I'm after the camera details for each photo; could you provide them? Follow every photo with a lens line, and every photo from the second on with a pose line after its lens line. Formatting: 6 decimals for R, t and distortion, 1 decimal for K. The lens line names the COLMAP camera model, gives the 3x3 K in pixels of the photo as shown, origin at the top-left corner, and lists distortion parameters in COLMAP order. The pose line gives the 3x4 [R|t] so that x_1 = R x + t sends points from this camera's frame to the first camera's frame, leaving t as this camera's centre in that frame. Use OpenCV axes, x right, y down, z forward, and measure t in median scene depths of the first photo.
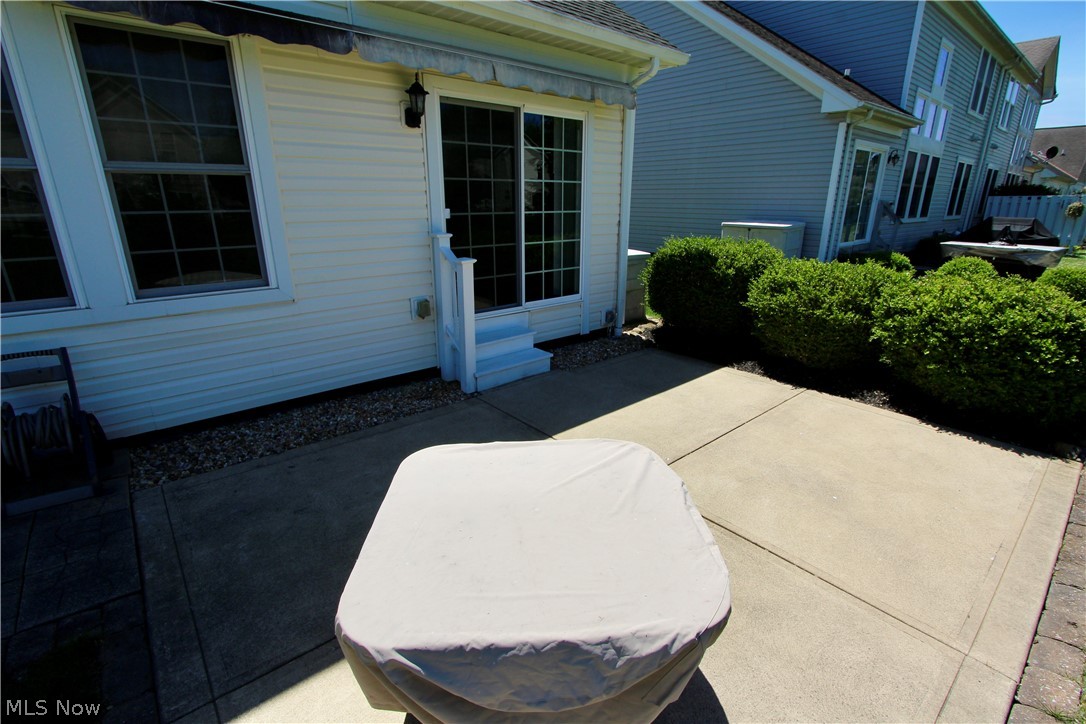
lens RADIAL K [[500.0, 0, 548.0], [0, 500.0, 362.1], [0, 0, 1]] dist [-0.012469, -0.000419]
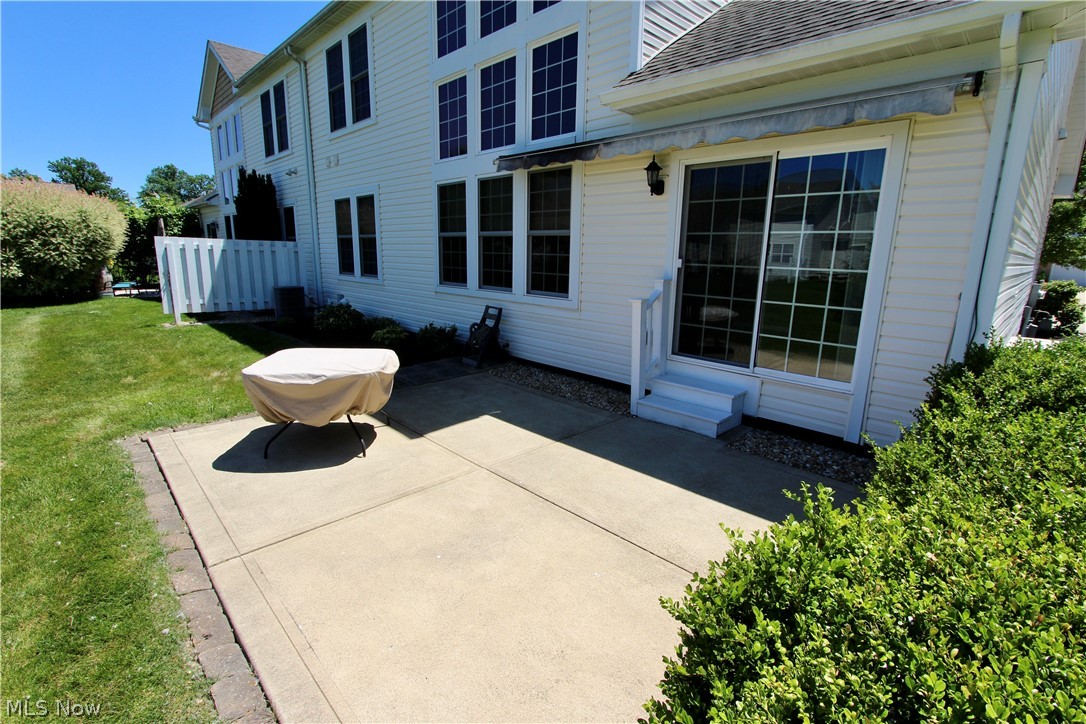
lens RADIAL K [[500.0, 0, 548.5], [0, 500.0, 361.3], [0, 0, 1]] dist [-0.012469, -0.000419]
pose [[0.070364, 0.212533, -0.974617, 1.043156], [-0.331203, 0.926589, 0.178147, -0.215921], [0.940932, 0.310261, 0.135590, 0.705634]]
